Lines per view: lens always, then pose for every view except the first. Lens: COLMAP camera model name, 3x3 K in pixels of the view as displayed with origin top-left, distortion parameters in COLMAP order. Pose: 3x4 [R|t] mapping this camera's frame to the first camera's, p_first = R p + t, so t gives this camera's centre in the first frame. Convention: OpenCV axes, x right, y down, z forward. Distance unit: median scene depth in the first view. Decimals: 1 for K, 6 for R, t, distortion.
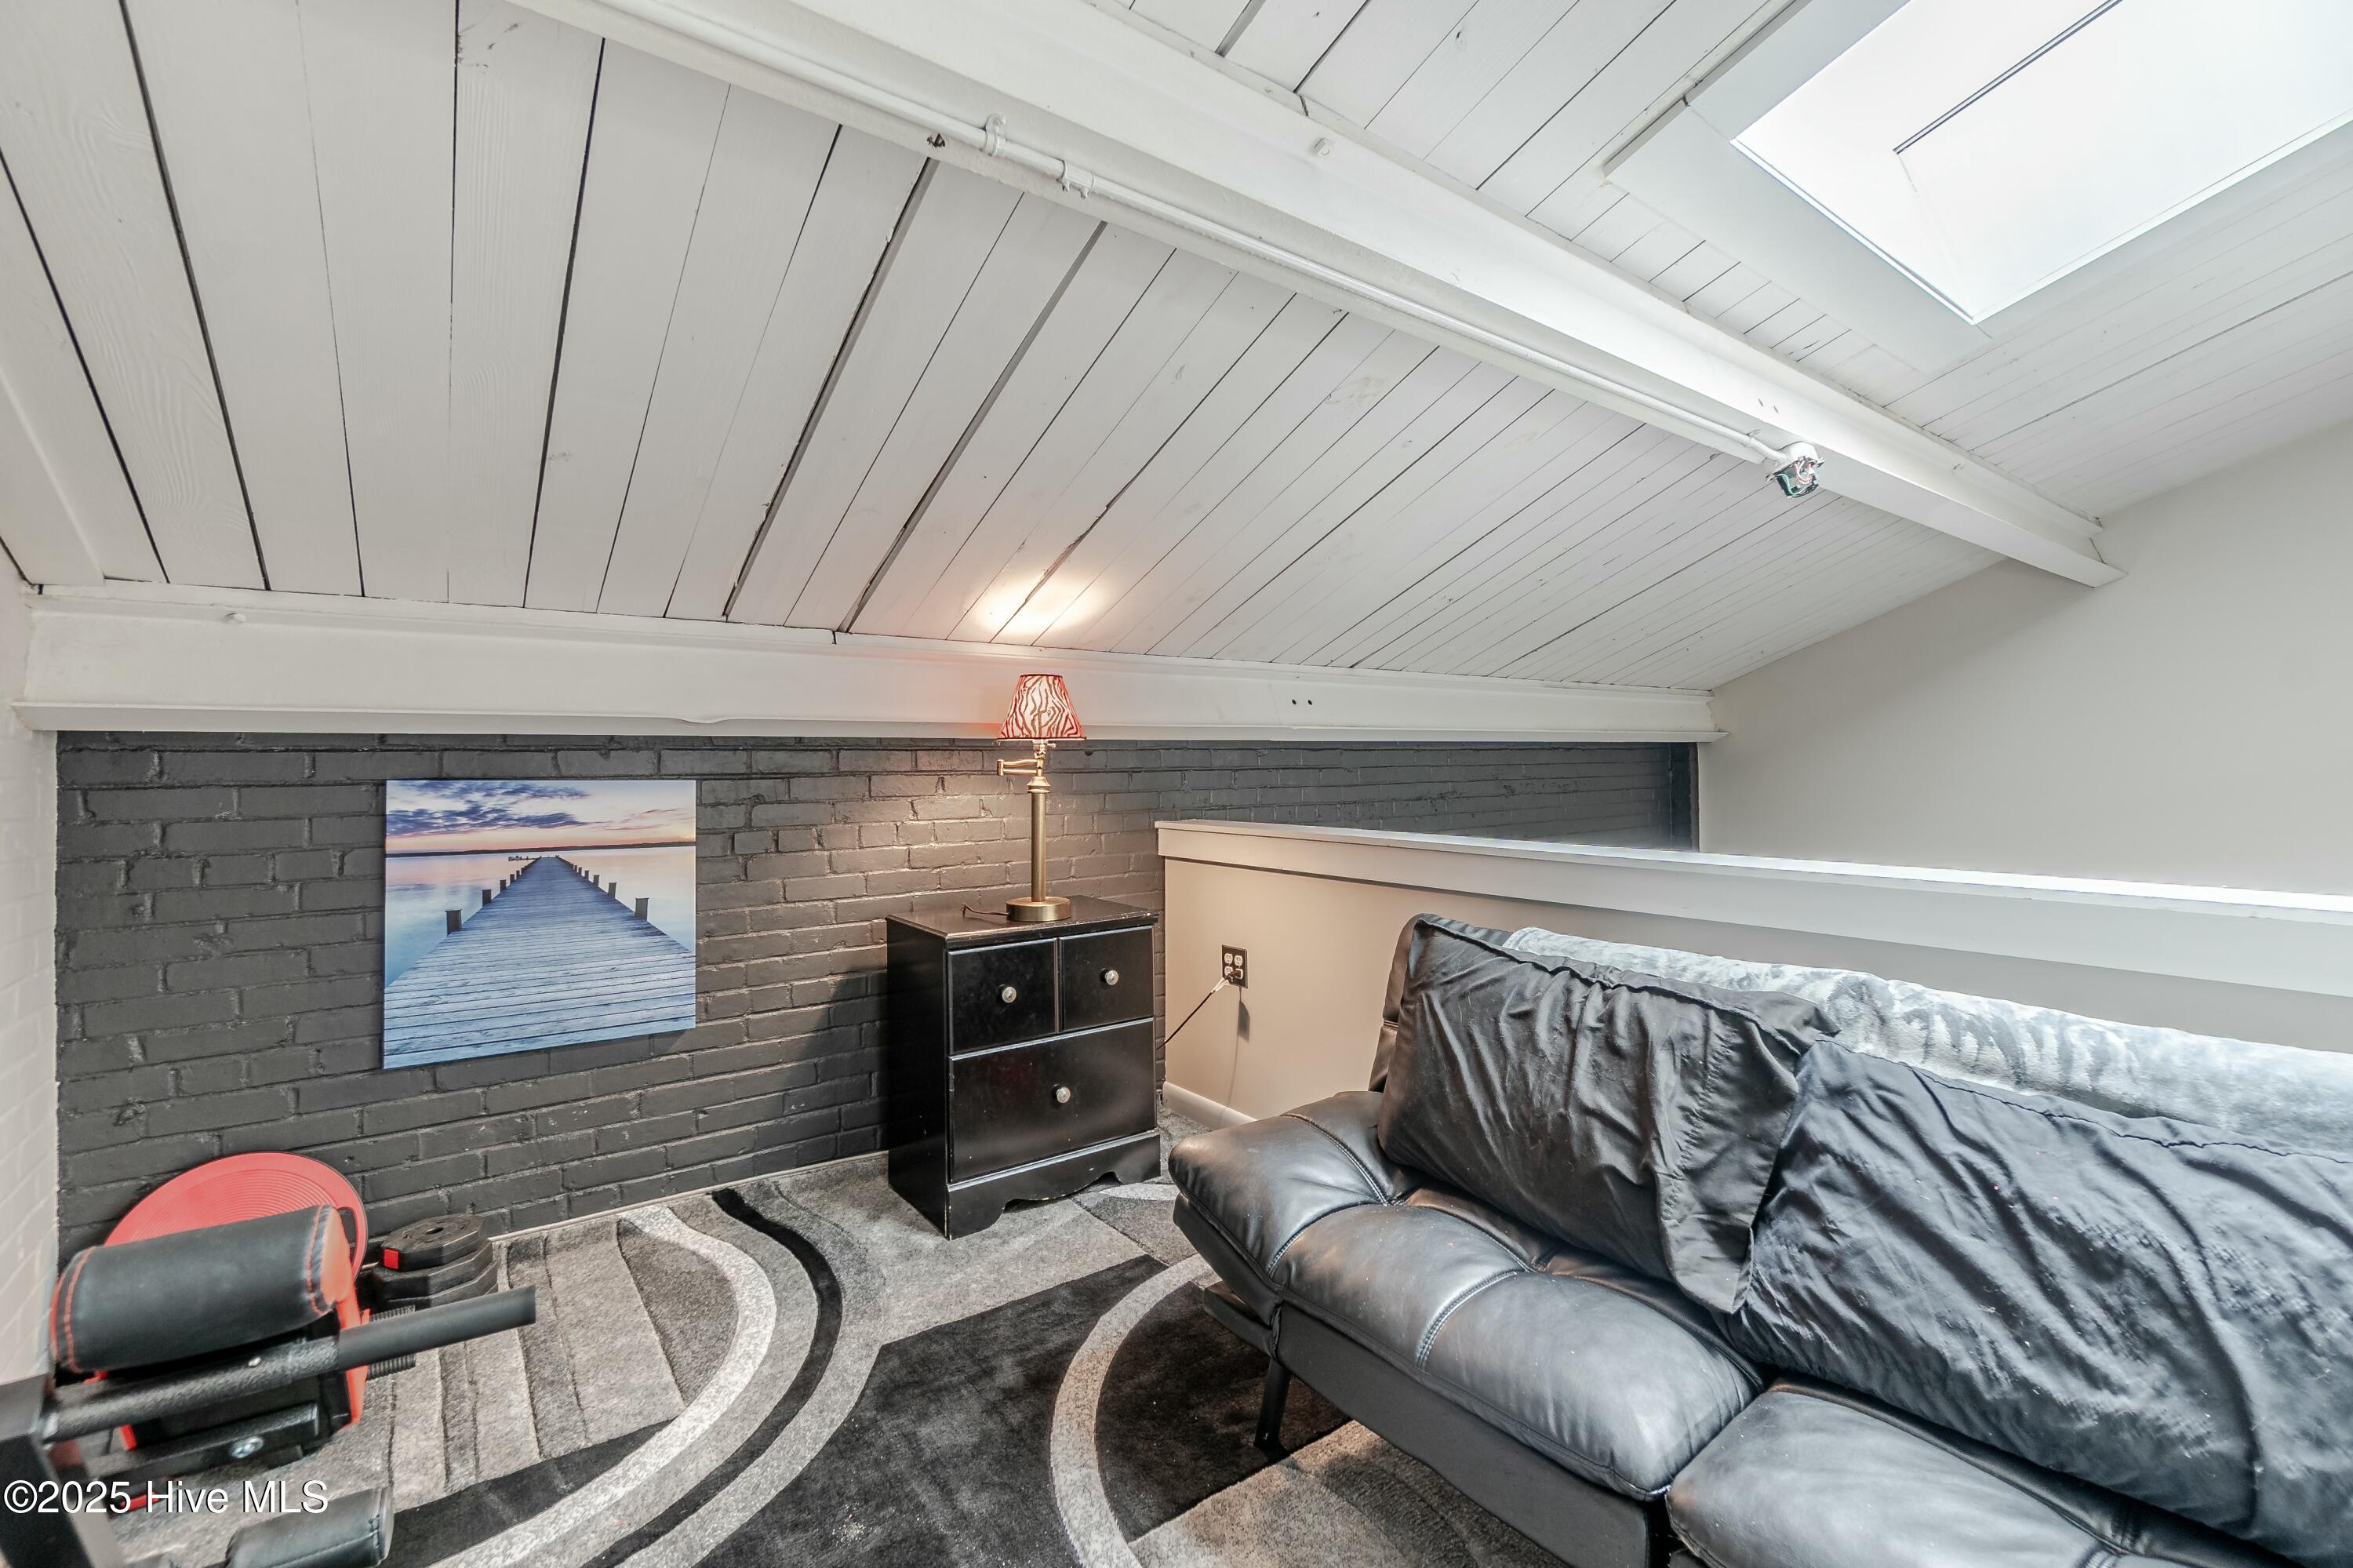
lens RADIAL K [[1024.7, 0, 1168.3], [0, 1024.7, 776.2], [0, 0, 1]] dist [-0.001542, 0.001258]
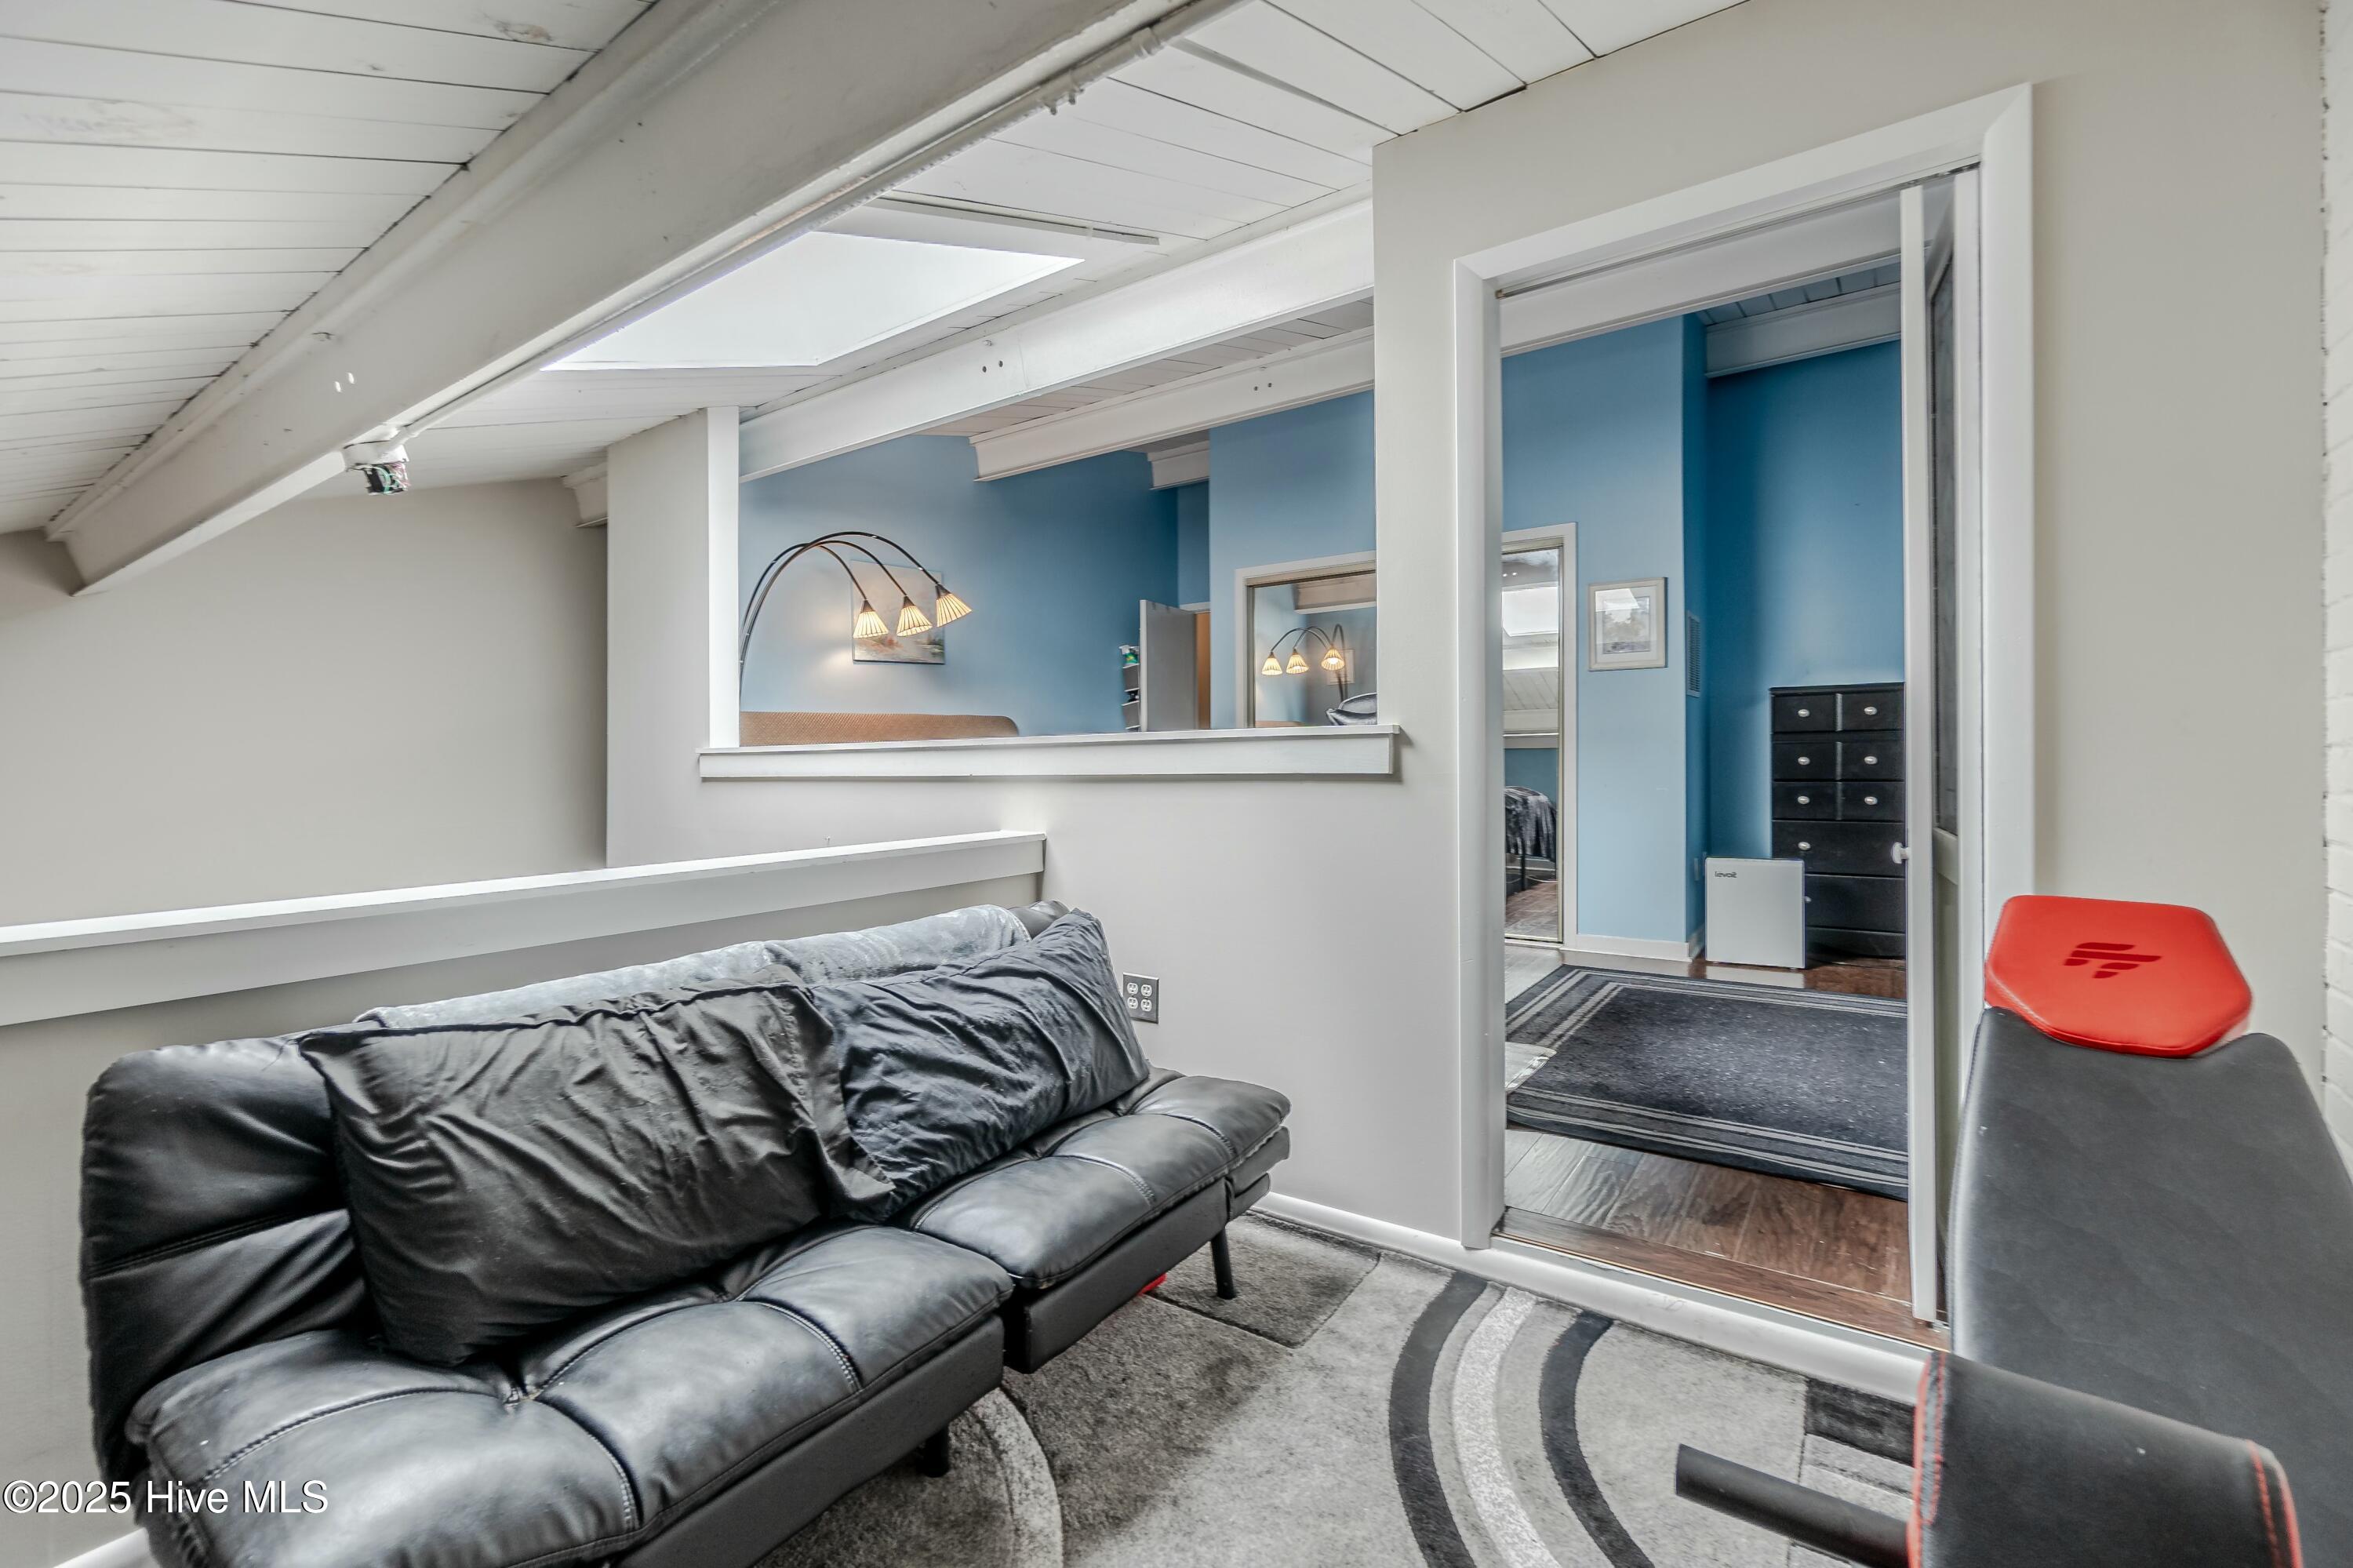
lens RADIAL K [[1024.7, 0, 1158.8], [0, 1024.7, 738.6], [0, 0, 1]] dist [-0.001542, 0.001258]
pose [[-0.303670, 0.013767, 0.952678, -0.617900], [0.019691, 0.999773, -0.008171, -0.036406], [-0.952574, 0.016278, -0.303872, 0.778257]]
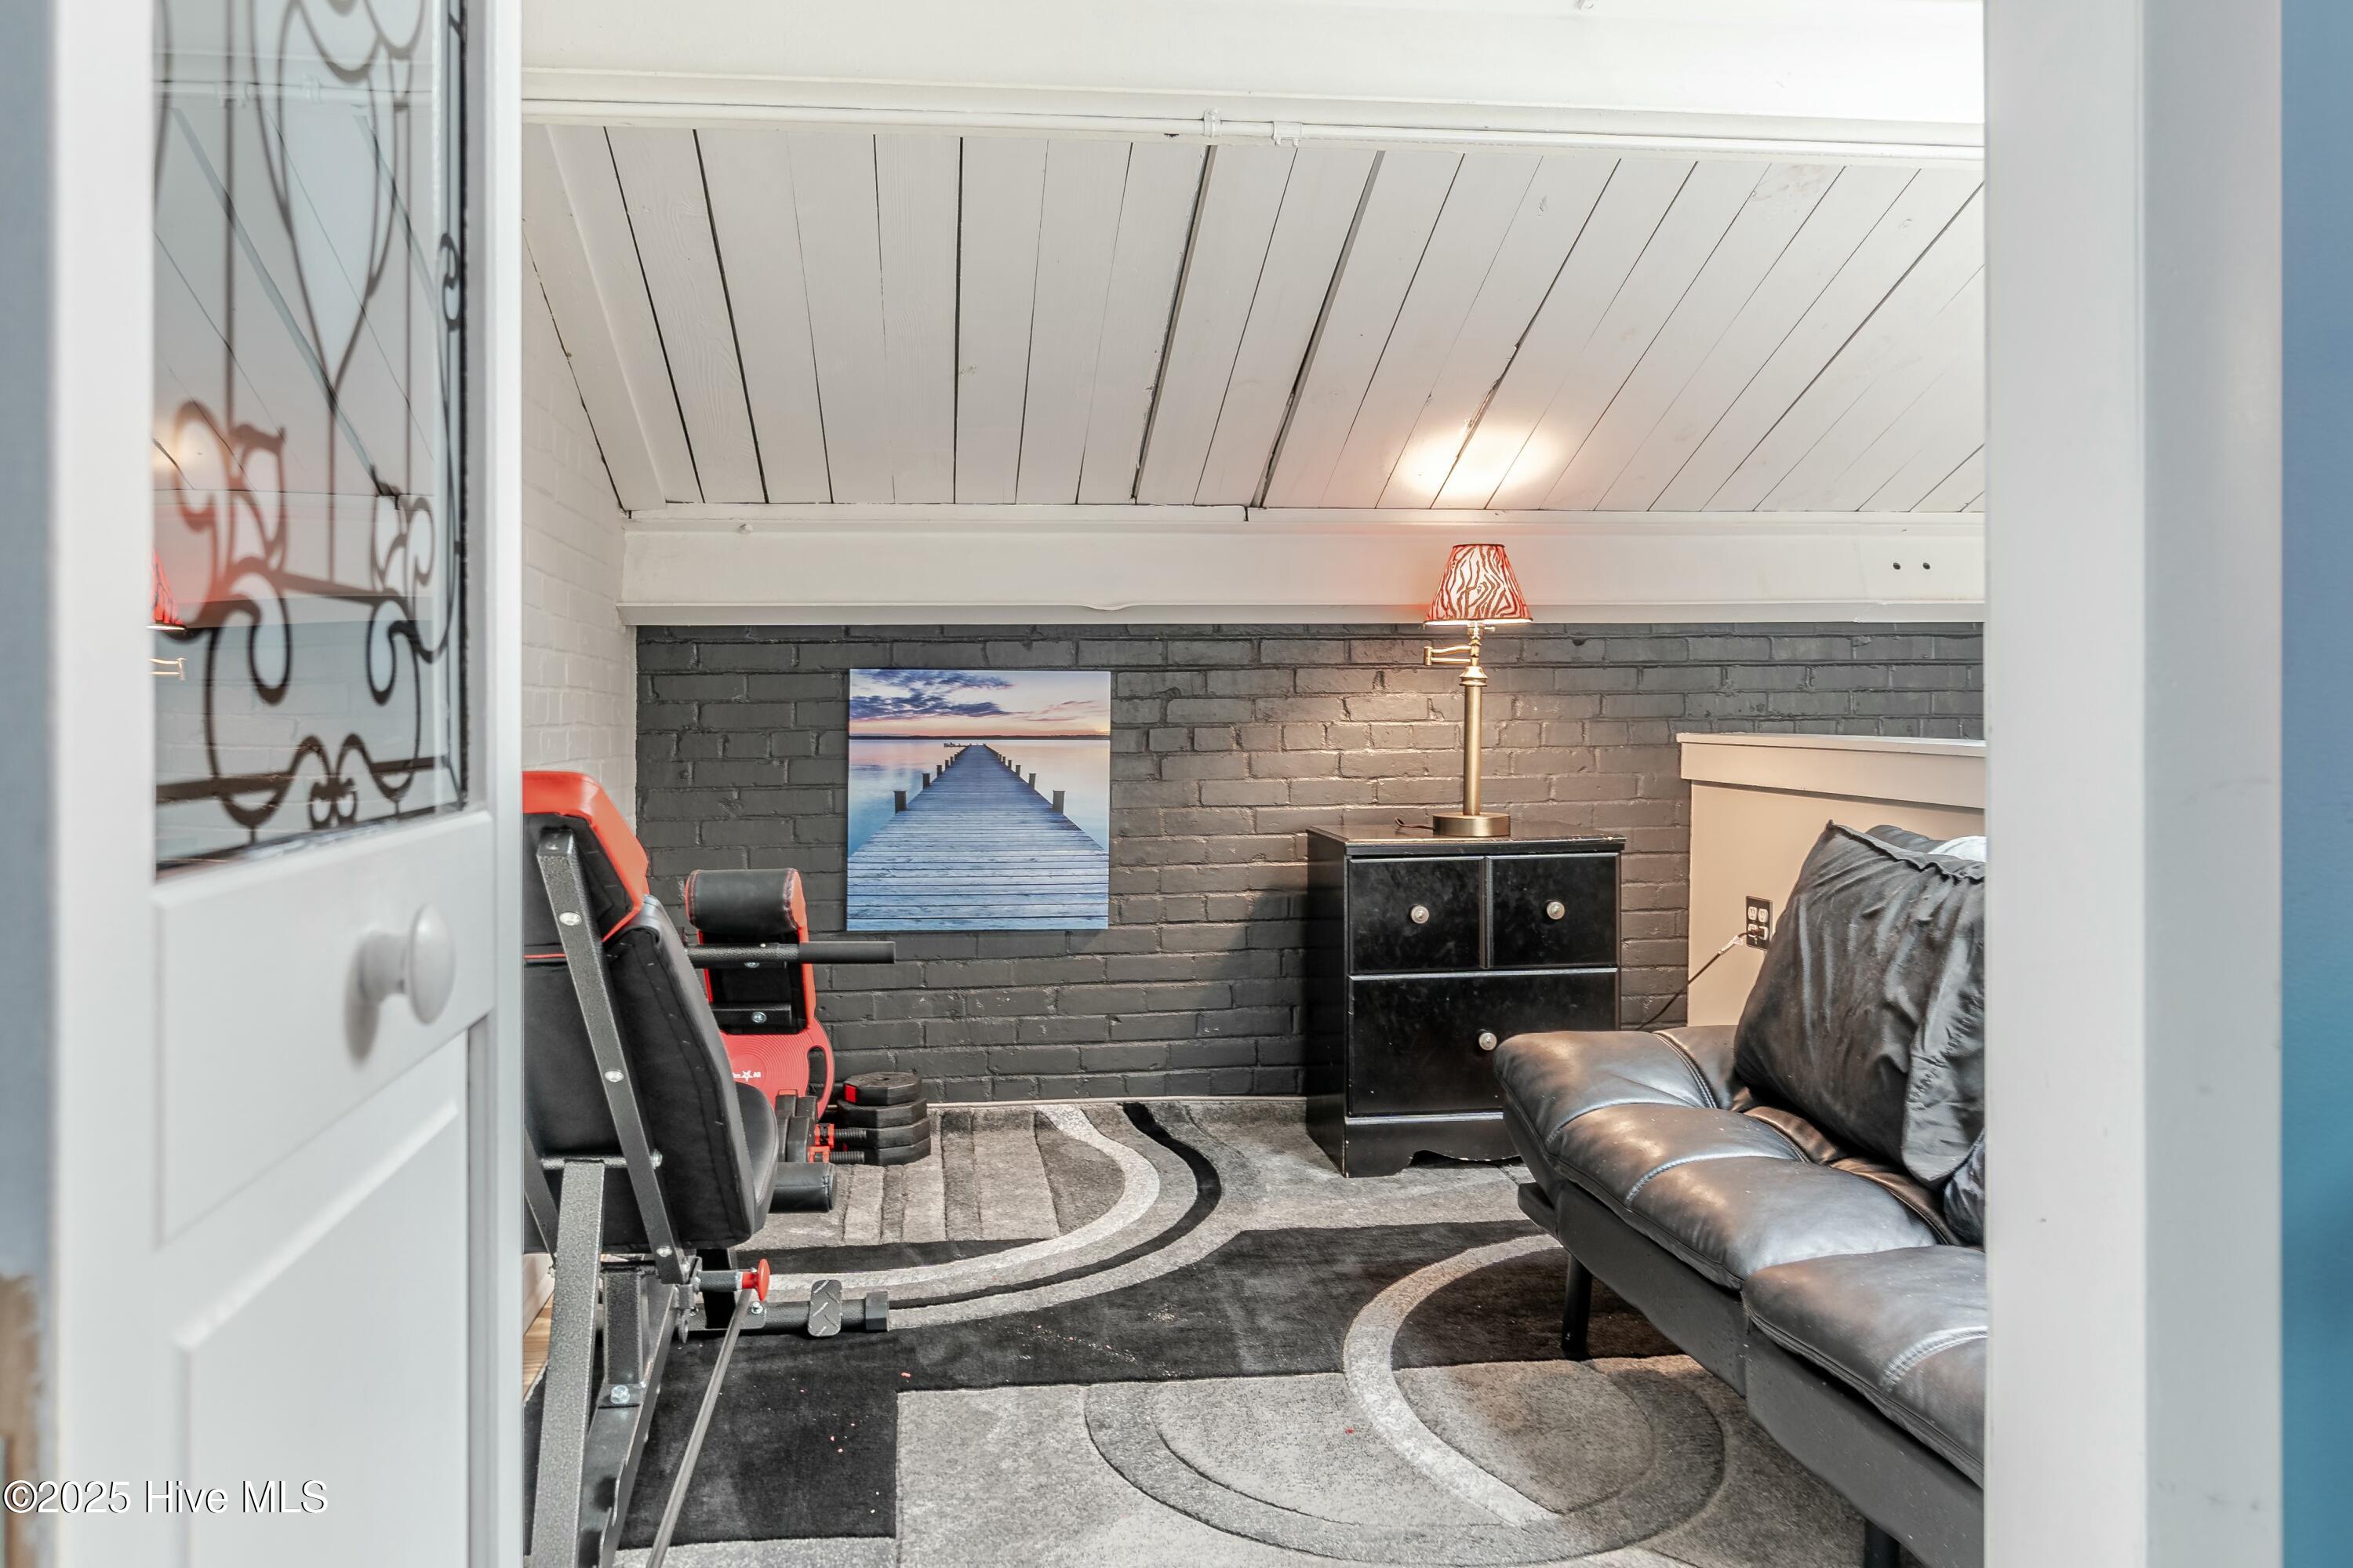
lens RADIAL K [[1748.3, 0, 1124.4], [0, 1748.3, 750.8], [0, 0, 1]] dist [0.000772, -0.003933]
pose [[0.868705, 0.013938, -0.495134, 0.513518], [-0.005471, 0.999813, 0.018546, 0.068133], [0.495300, -0.013402, 0.868619, -0.588492]]
